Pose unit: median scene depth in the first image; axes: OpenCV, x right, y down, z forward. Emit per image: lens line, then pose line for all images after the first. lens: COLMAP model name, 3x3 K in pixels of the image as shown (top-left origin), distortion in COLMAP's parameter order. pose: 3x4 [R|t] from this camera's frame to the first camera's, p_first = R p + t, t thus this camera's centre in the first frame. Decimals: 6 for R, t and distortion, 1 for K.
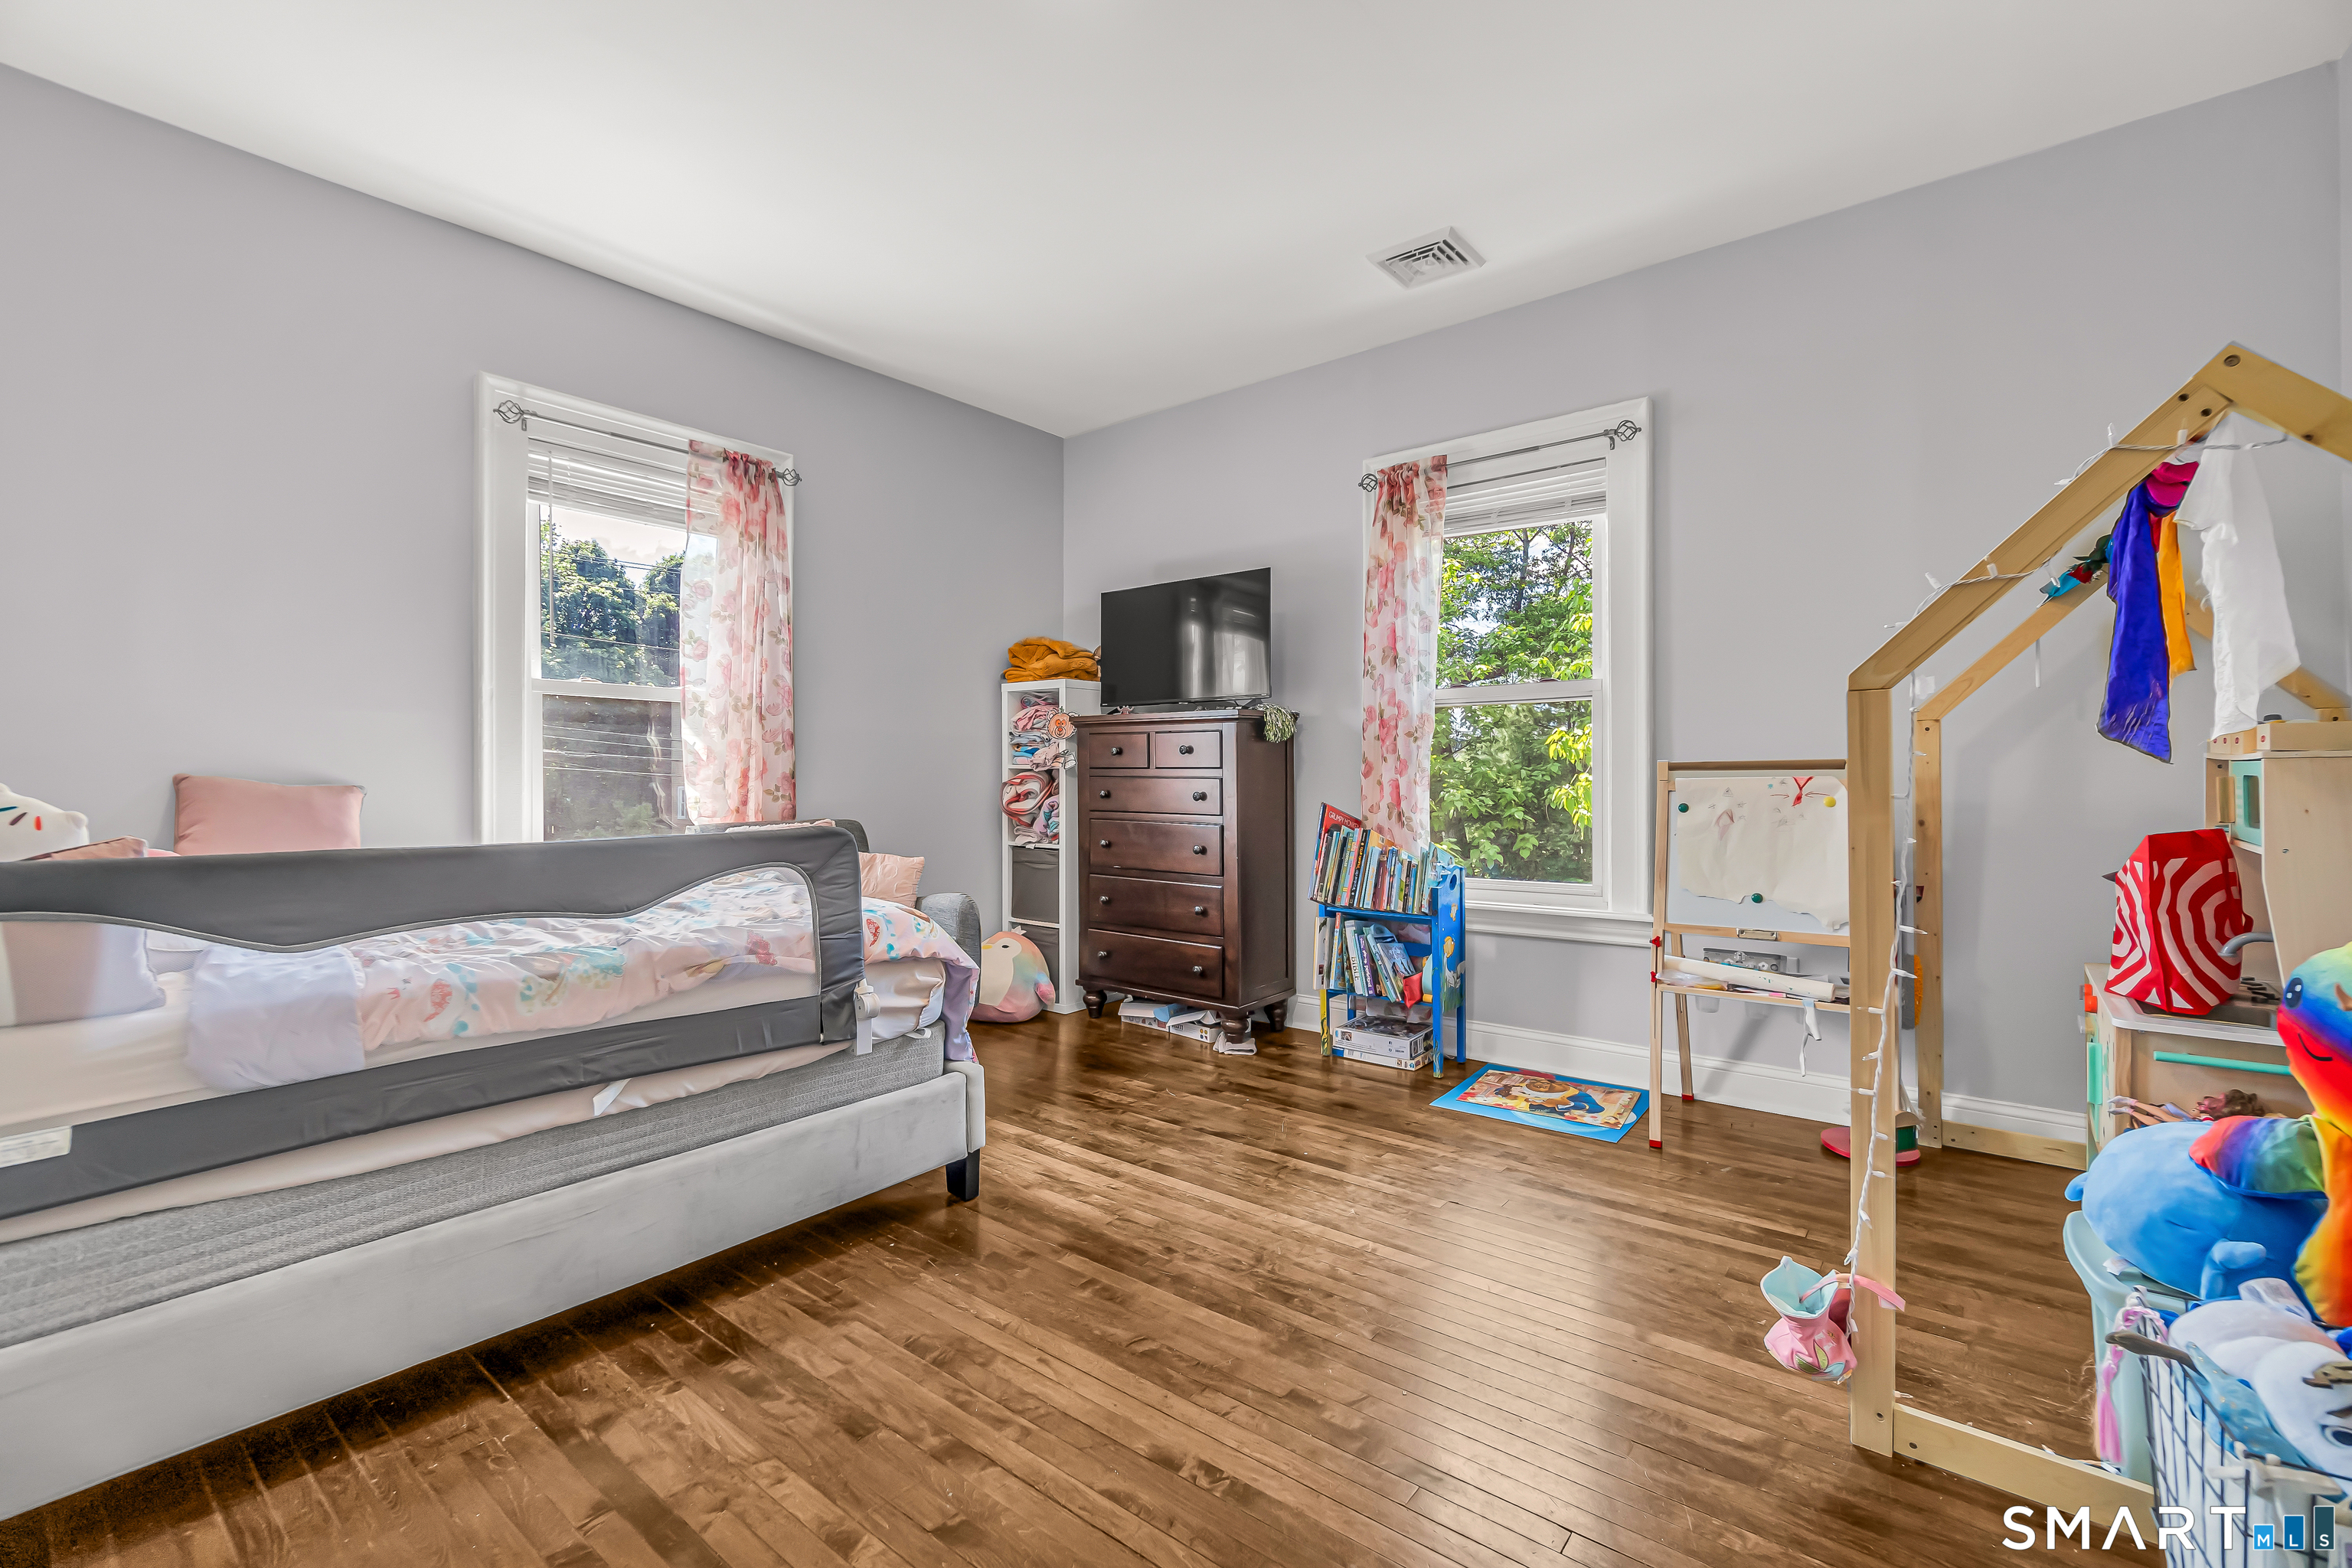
lens RADIAL K [[1022.8, 0, 1162.6], [0, 1022.8, 776.1], [0, 0, 1]] dist [-0.002970, -0.000075]
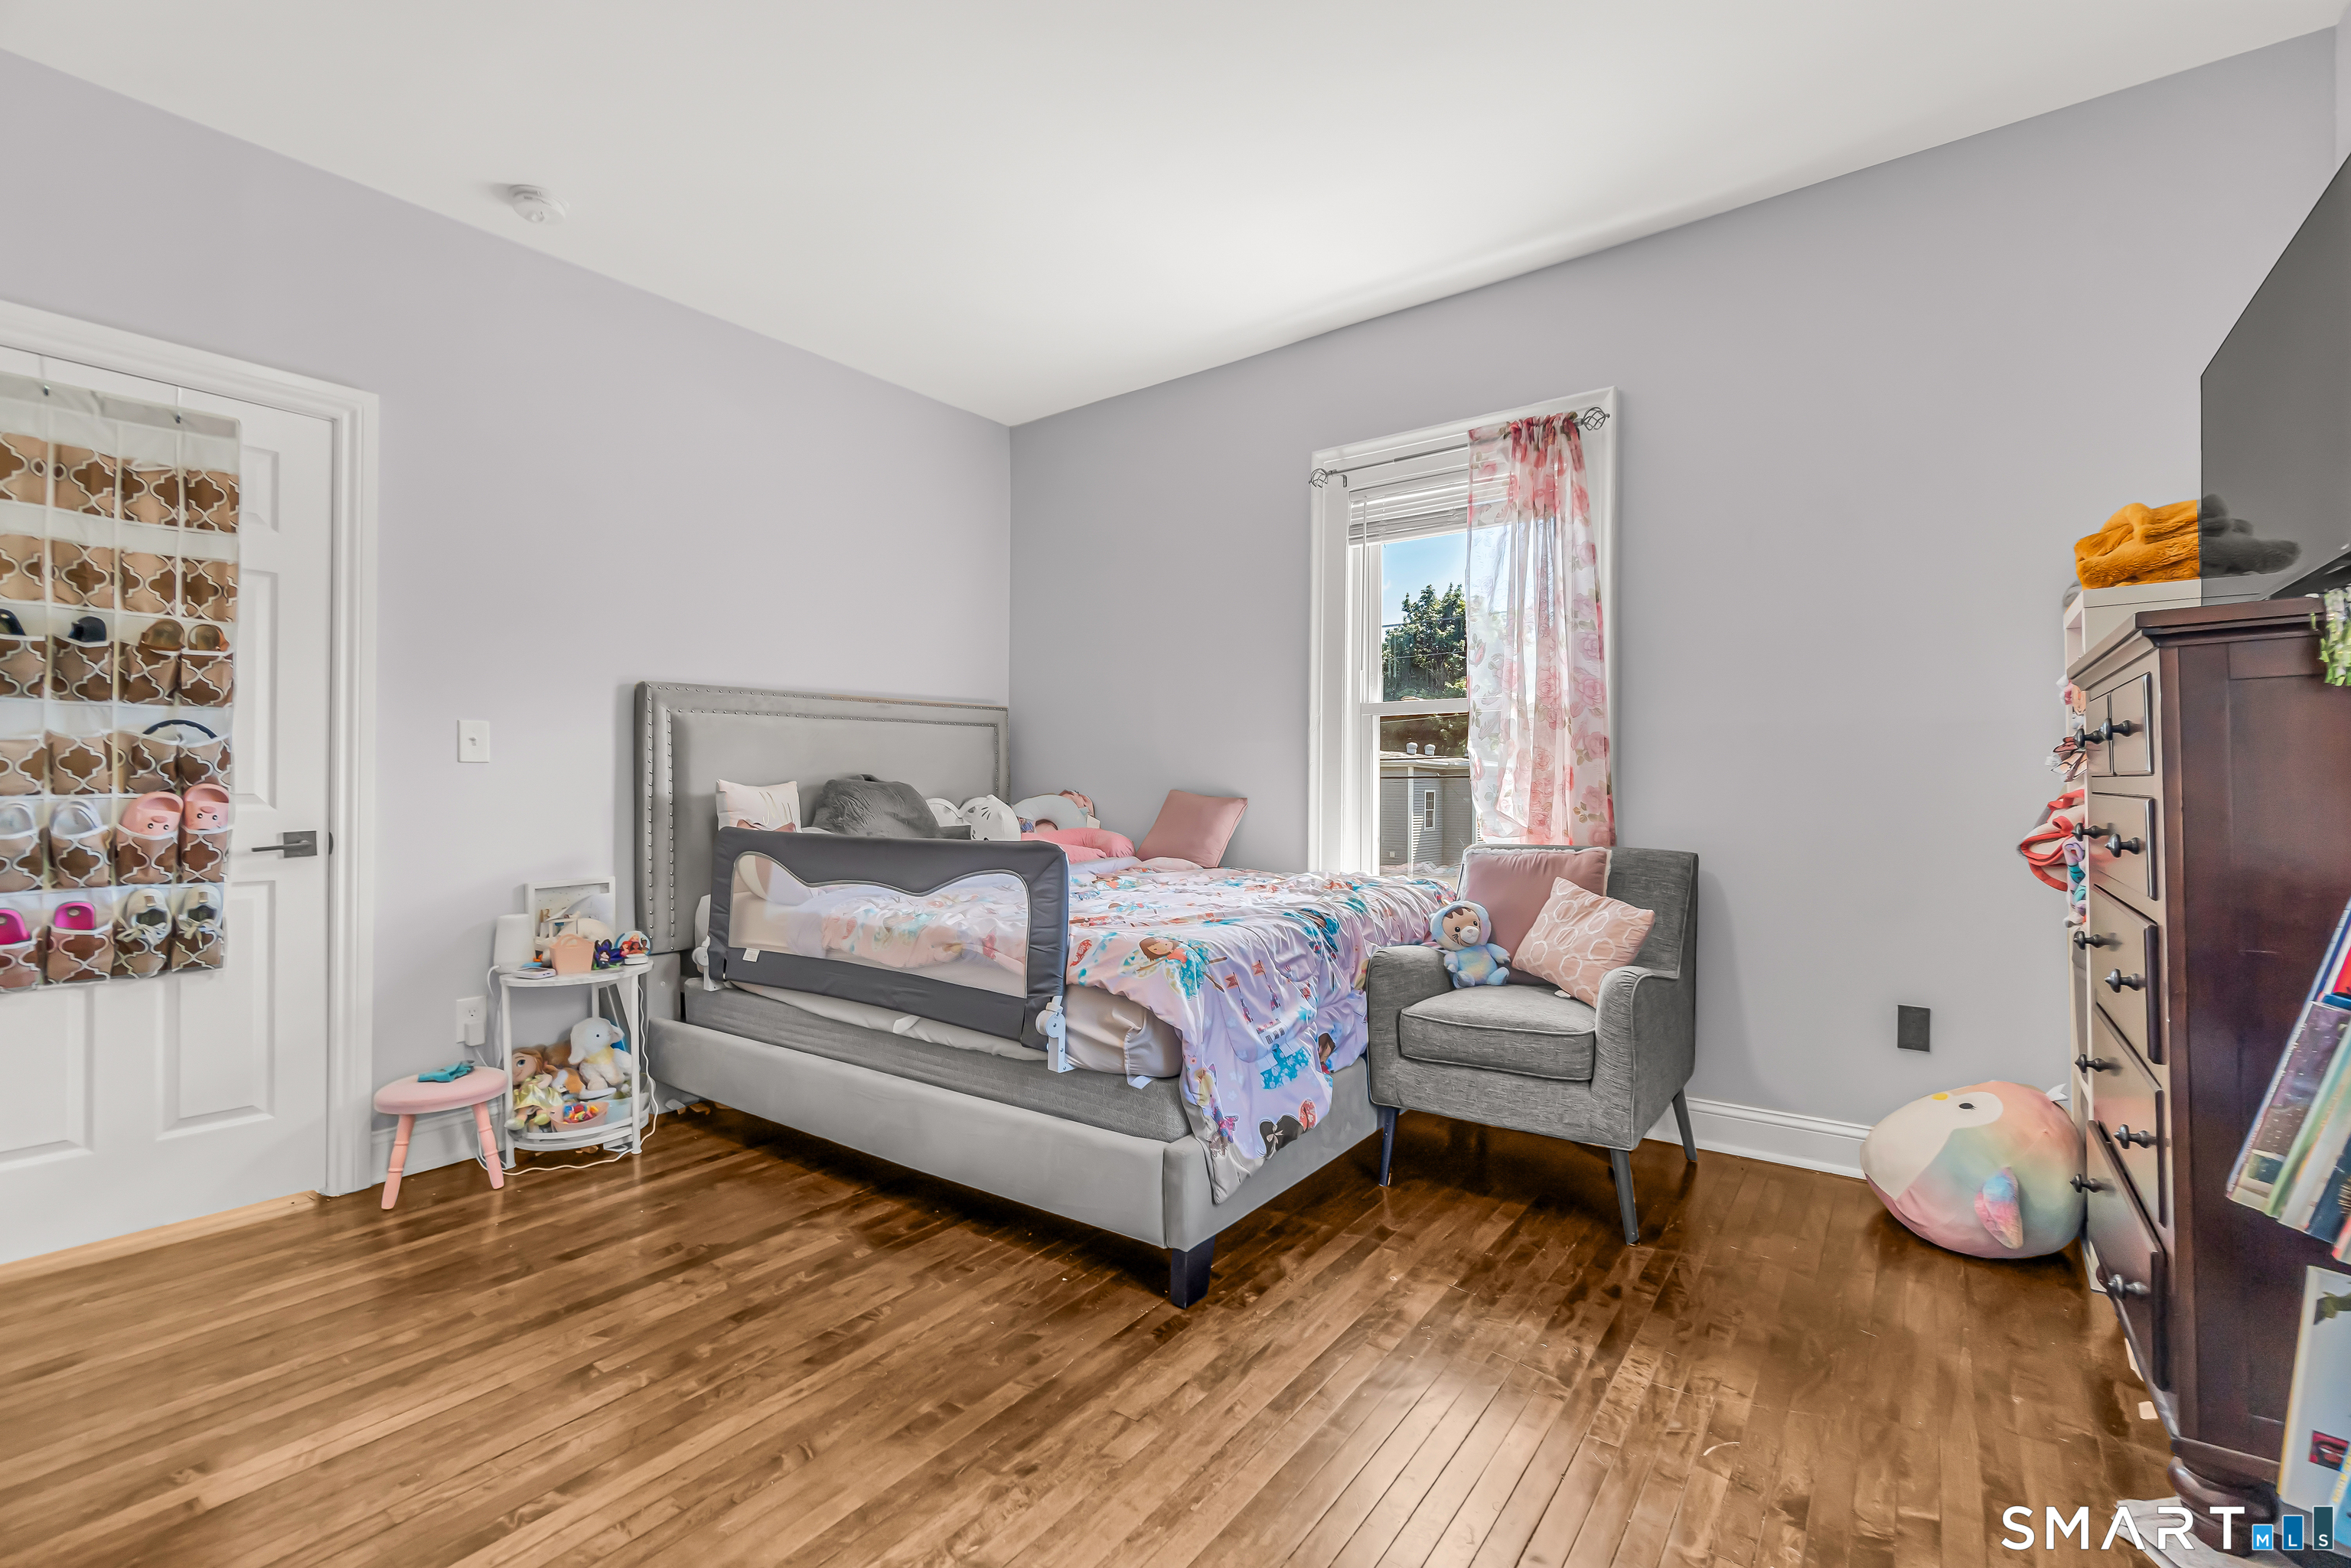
lens RADIAL K [[1022.3, 0, 1162.8], [0, 1022.3, 784.3], [0, 0, 1]] dist [-0.002970, -0.000075]
pose [[0.041597, -0.004475, -0.999124, 0.723301], [0.002497, 0.999987, -0.004375, -0.004479], [0.999131, -0.002312, 0.041607, 1.079165]]
